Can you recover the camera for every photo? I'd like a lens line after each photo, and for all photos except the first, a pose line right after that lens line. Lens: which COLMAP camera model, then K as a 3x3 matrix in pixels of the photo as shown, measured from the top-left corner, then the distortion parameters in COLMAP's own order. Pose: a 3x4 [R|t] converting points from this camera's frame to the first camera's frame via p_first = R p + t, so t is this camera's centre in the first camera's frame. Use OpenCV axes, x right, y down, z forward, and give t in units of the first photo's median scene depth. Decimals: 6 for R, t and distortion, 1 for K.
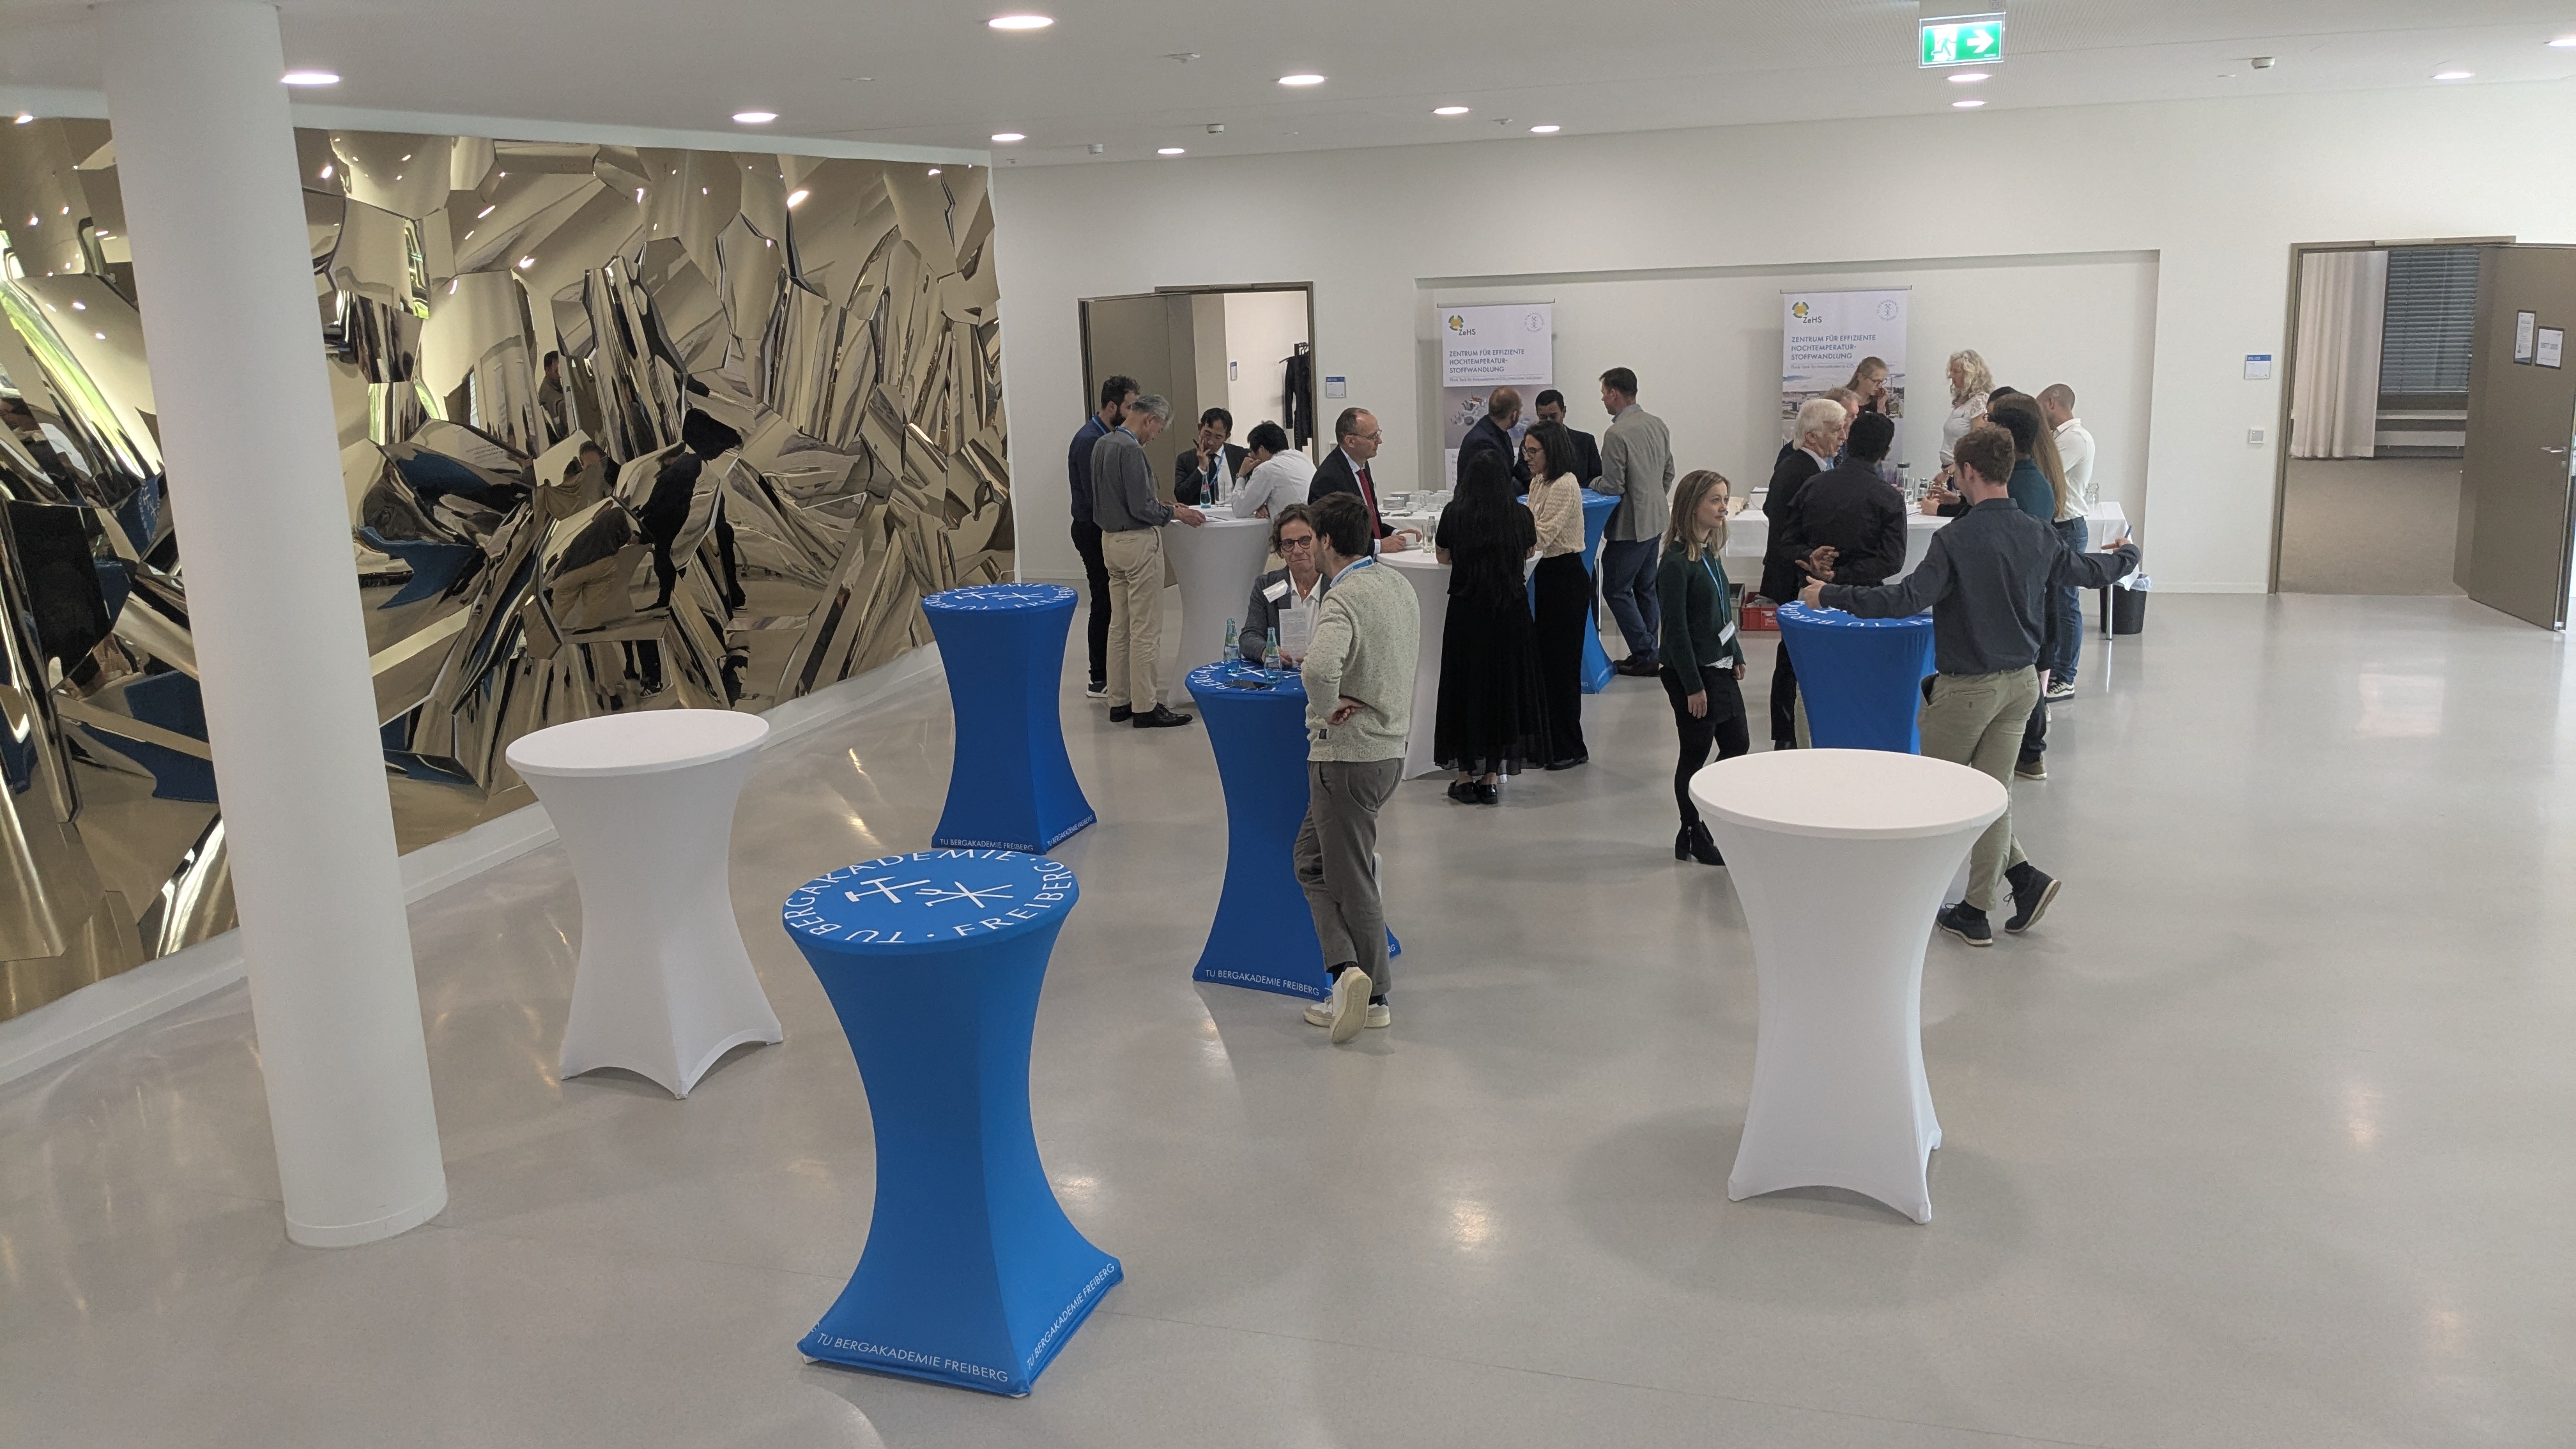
lens RADIAL K [[2072.3, 0, 1285.1], [0, 2072.3, 716.8], [0, 0, 1]] dist [0.044889, -0.068975]
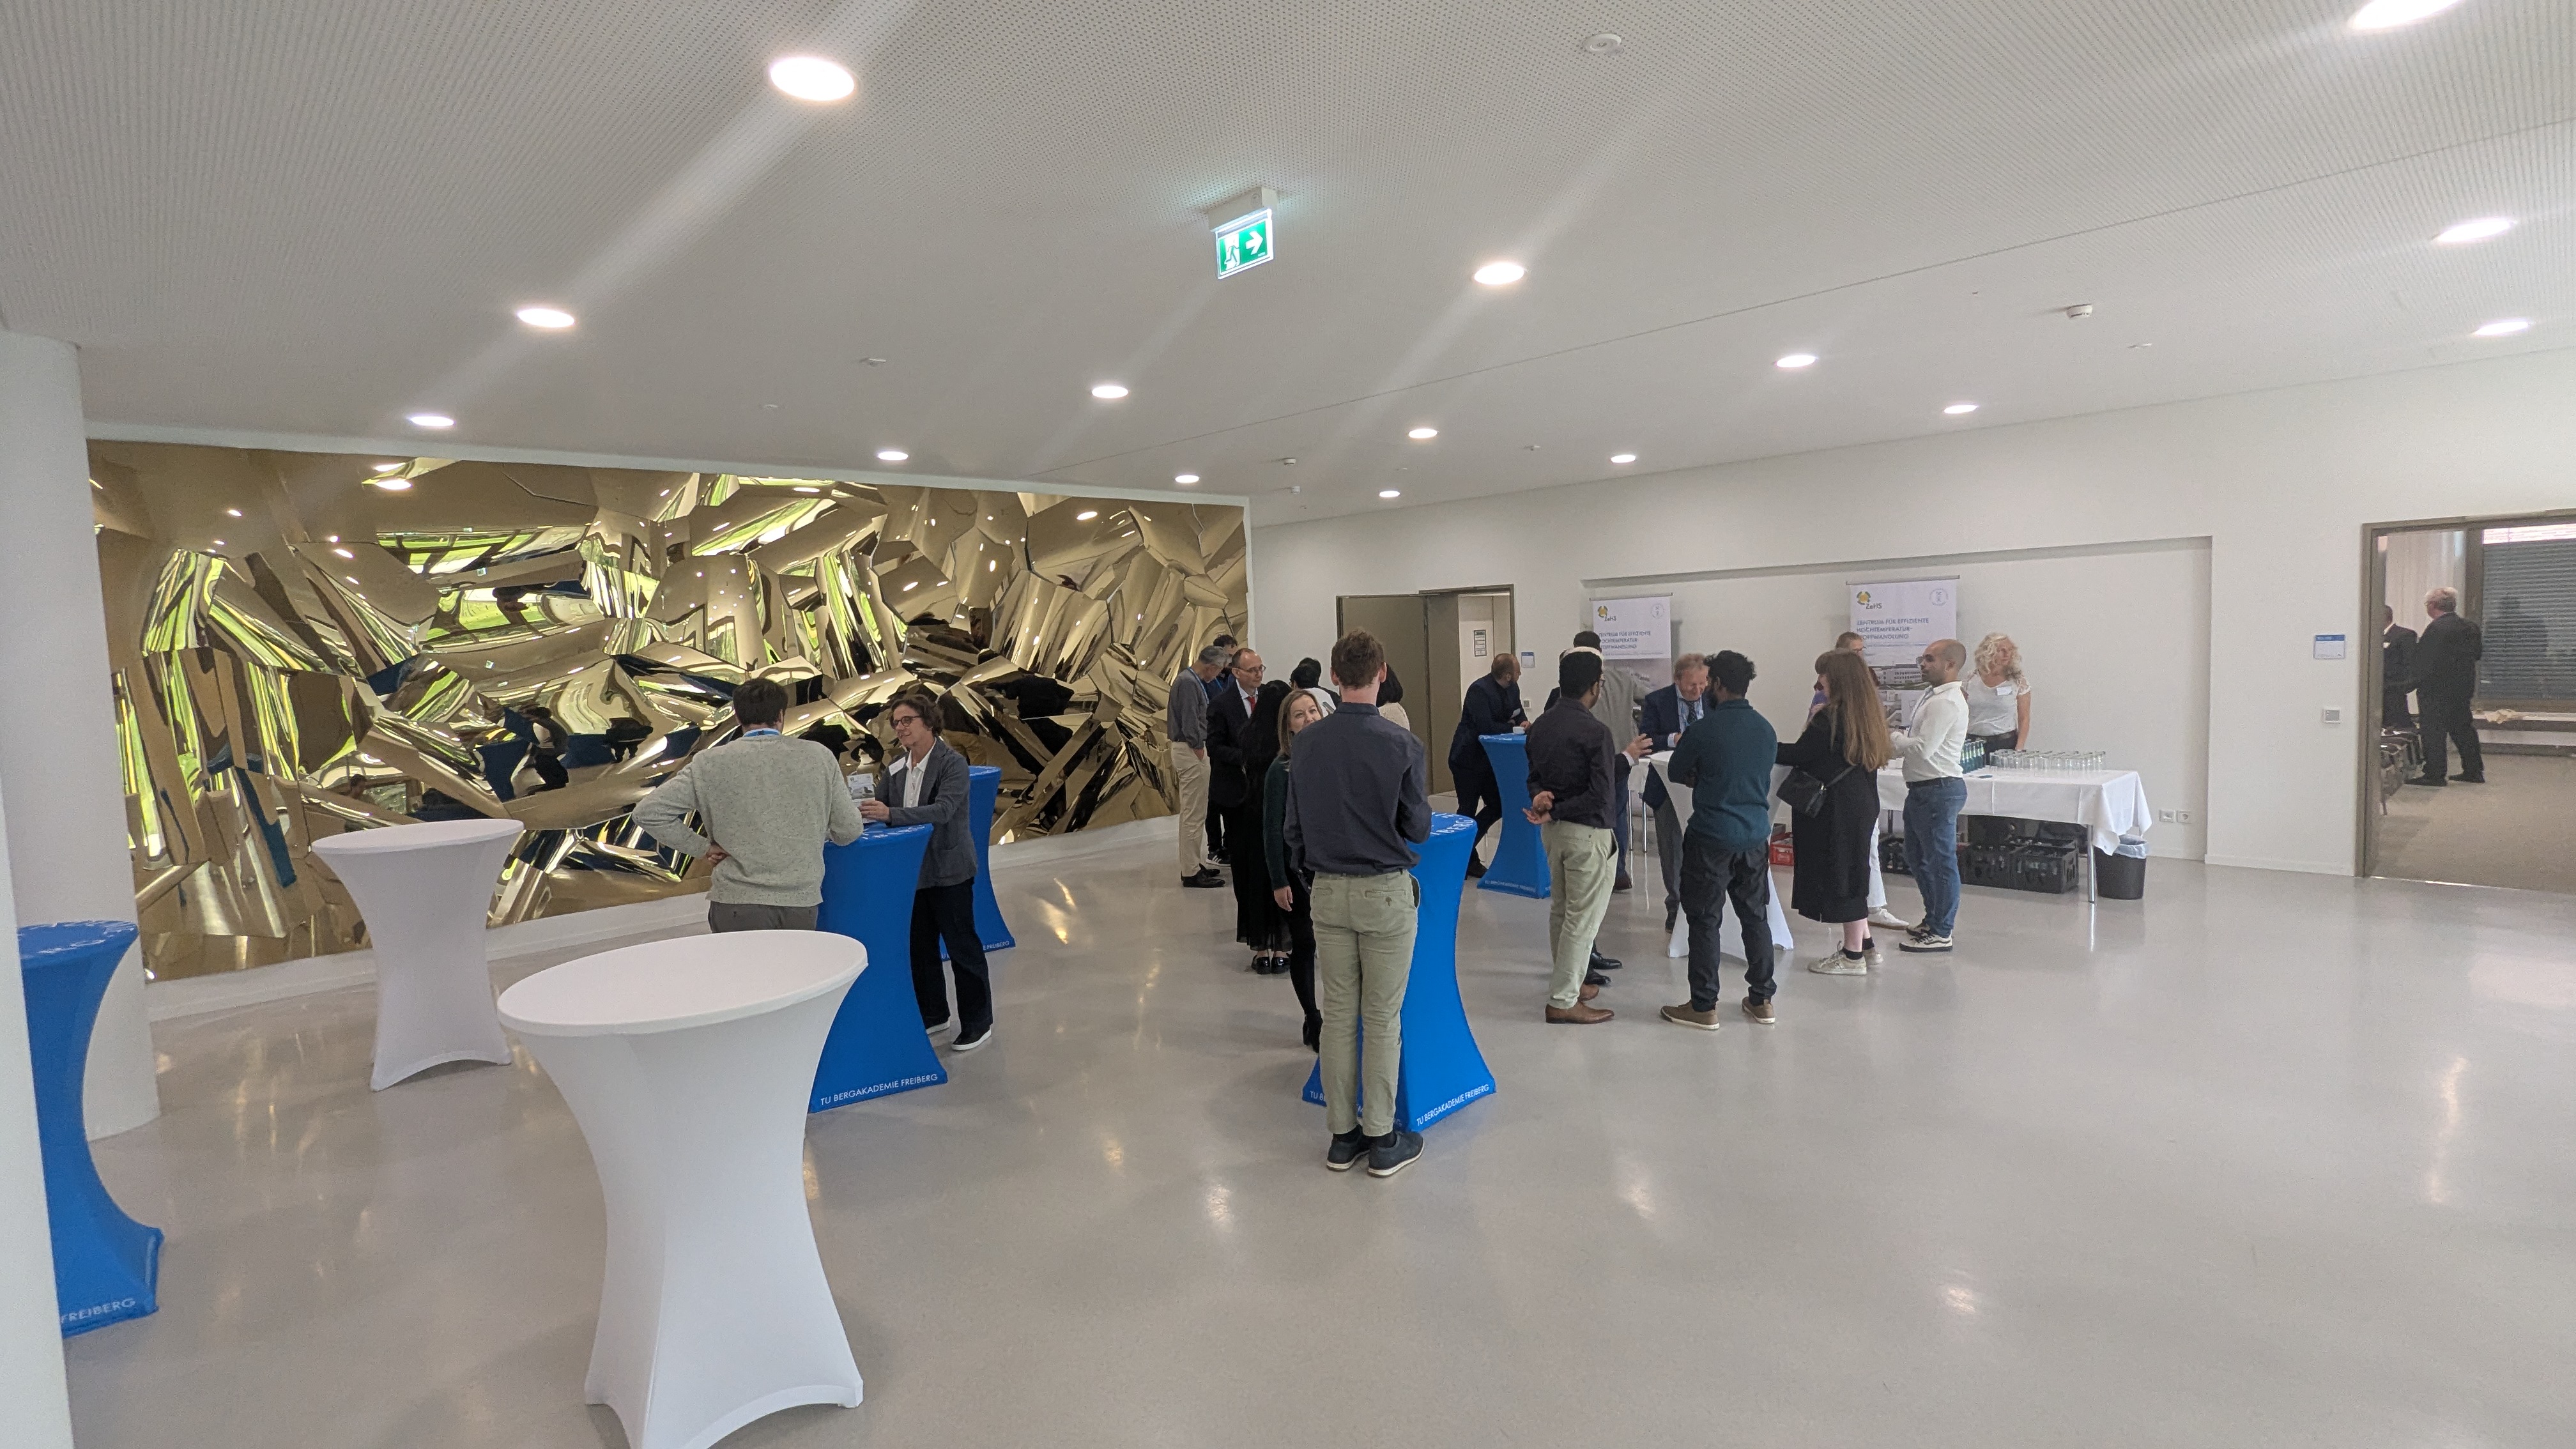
lens RADIAL K [[1227.3, 0, 1294.5], [0, 1227.3, 733.3], [0, 0, 1]] dist [0.001554, -0.000380]
pose [[0.878280, 0.043383, -0.476175, 0.329836], [-0.102152, 0.989907, -0.098228, -0.019443], [0.467107, 0.134914, 0.873847, 0.274292]]
